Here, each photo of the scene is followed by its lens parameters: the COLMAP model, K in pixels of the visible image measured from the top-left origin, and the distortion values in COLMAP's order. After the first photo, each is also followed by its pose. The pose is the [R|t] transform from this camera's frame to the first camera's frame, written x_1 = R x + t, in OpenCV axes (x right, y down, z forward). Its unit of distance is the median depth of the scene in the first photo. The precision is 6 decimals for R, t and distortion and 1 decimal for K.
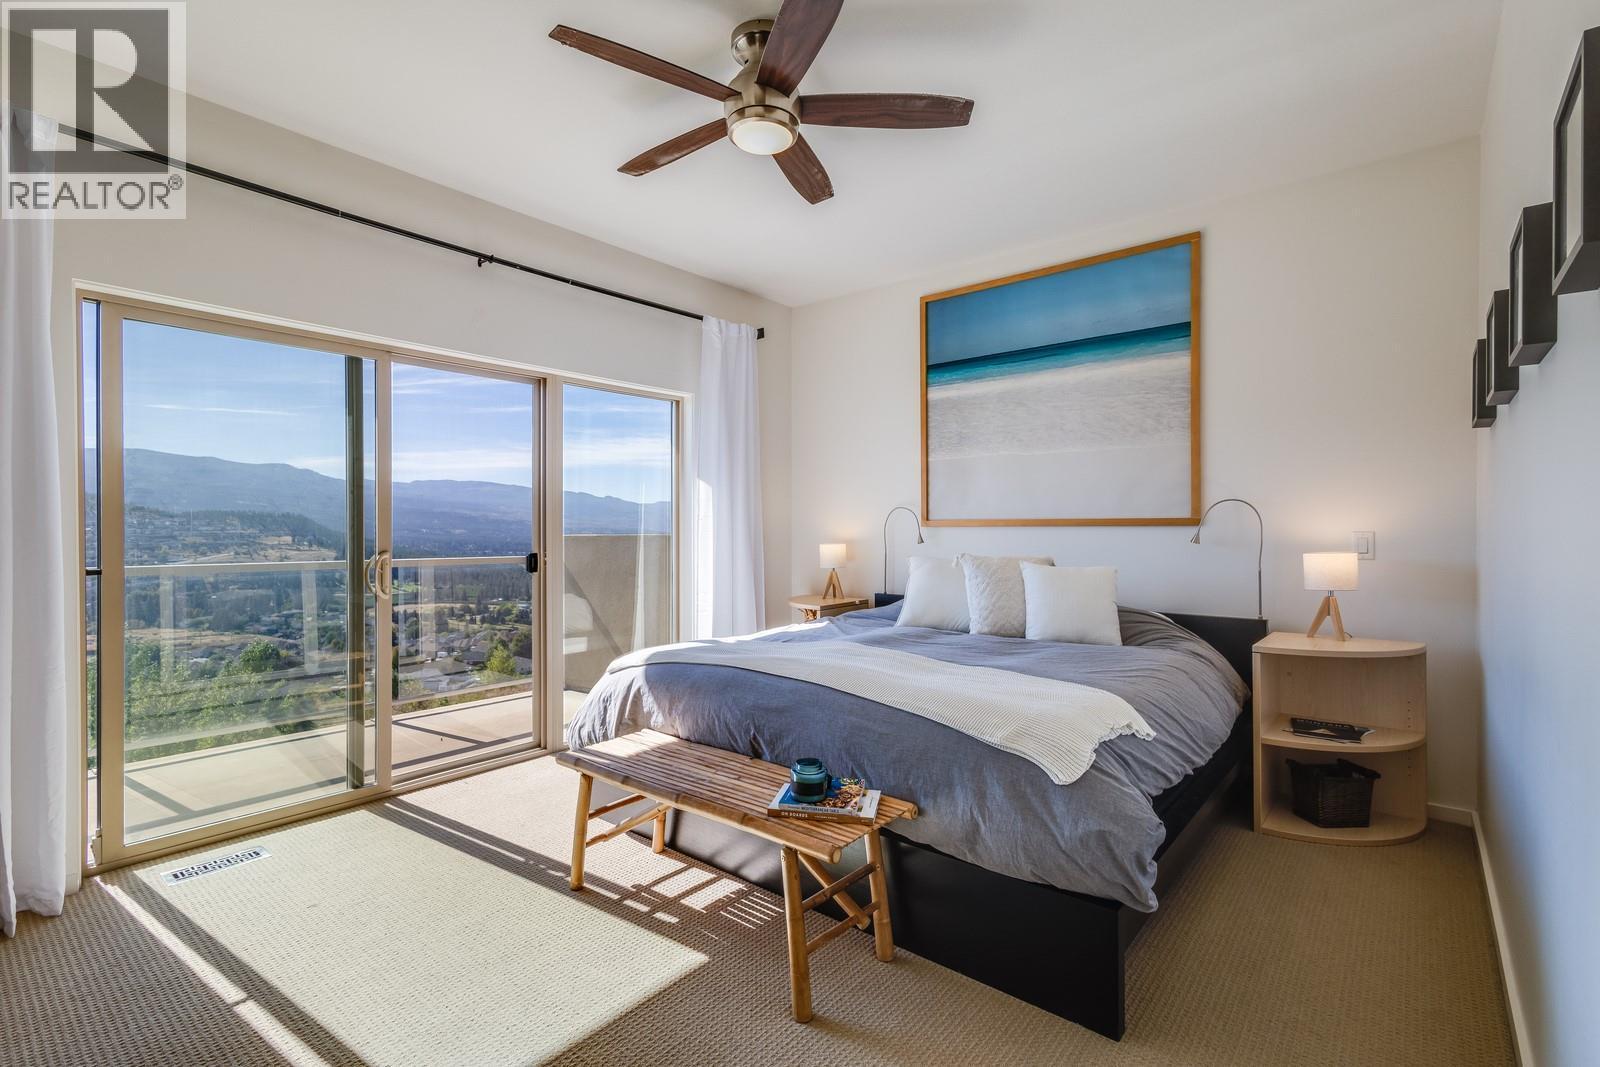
lens RADIAL K [[734.9, 0, 799.9], [0, 734.9, 528.7], [0, 0, 1]] dist [0.013692, -0.002802]
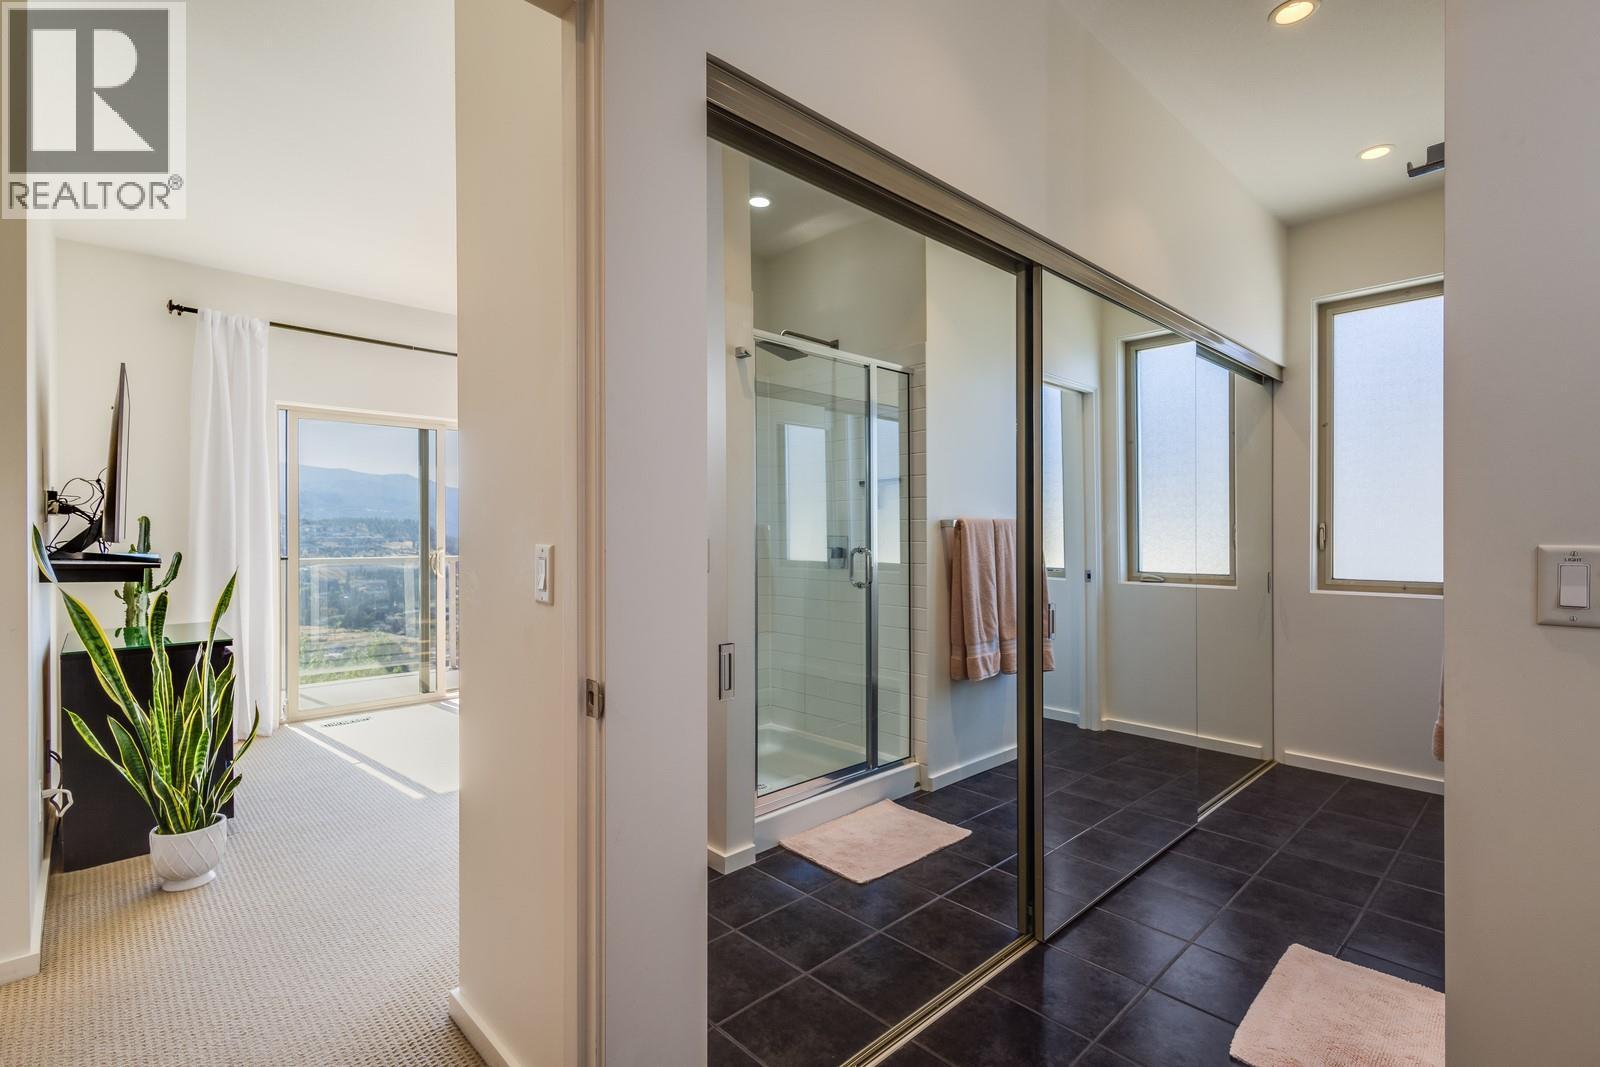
lens RADIAL K [[734.9, 0, 802.8], [0, 734.9, 531.6], [0, 0, 1]] dist [0.013692, -0.002802]
pose [[0.993361, -0.001958, -0.115021, 0.345180], [0.001648, 0.999995, -0.002796, 0.000531], [0.115026, 0.002588, 0.993359, -0.434178]]
